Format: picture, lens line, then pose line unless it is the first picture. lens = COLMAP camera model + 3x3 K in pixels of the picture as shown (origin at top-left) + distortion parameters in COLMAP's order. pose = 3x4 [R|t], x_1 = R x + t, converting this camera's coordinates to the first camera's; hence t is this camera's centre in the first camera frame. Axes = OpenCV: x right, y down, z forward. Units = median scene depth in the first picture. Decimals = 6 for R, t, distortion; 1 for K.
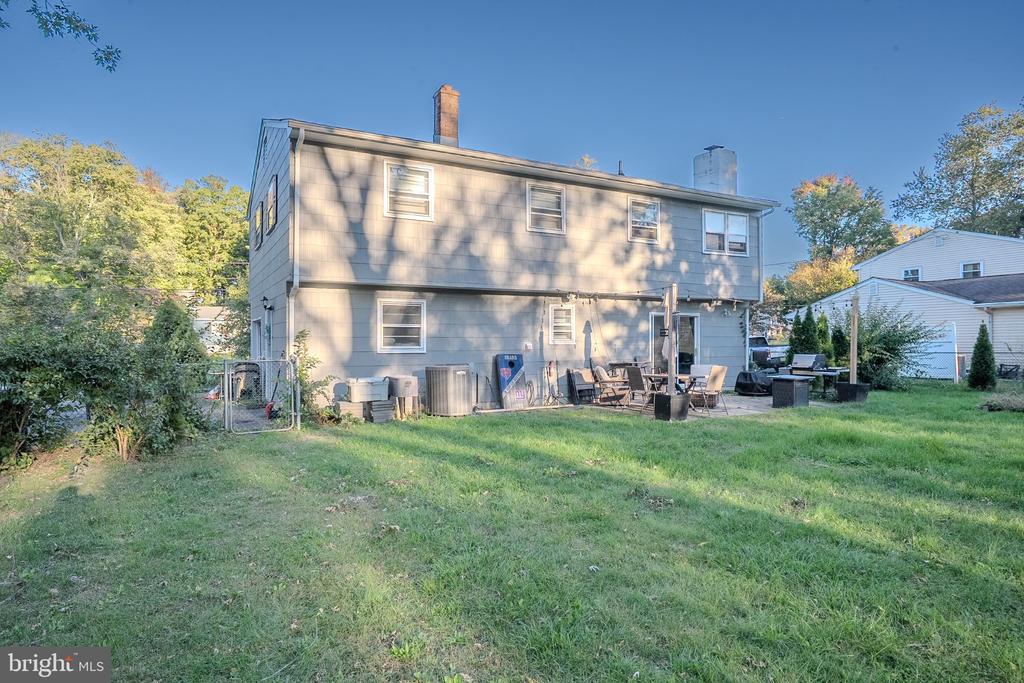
lens RADIAL K [[578.5, 0, 511.2], [0, 578.5, 348.0], [0, 0, 1]] dist [0.020360, -0.002537]
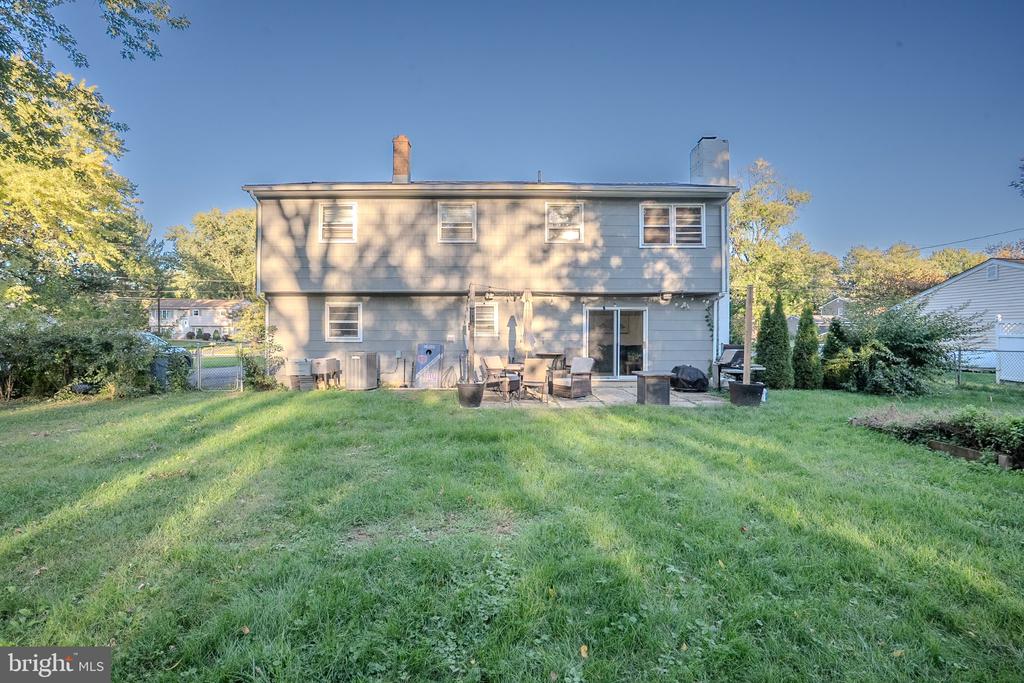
lens RADIAL K [[469.6, 0, 504.4], [0, 469.6, 338.3], [0, 0, 1]] dist [-0.046832, 0.013688]
pose [[0.883211, 0.008013, -0.468908, 0.582992], [-0.008920, 0.999960, 0.000289, -0.002759], [0.468892, 0.003928, 0.883247, 0.194757]]
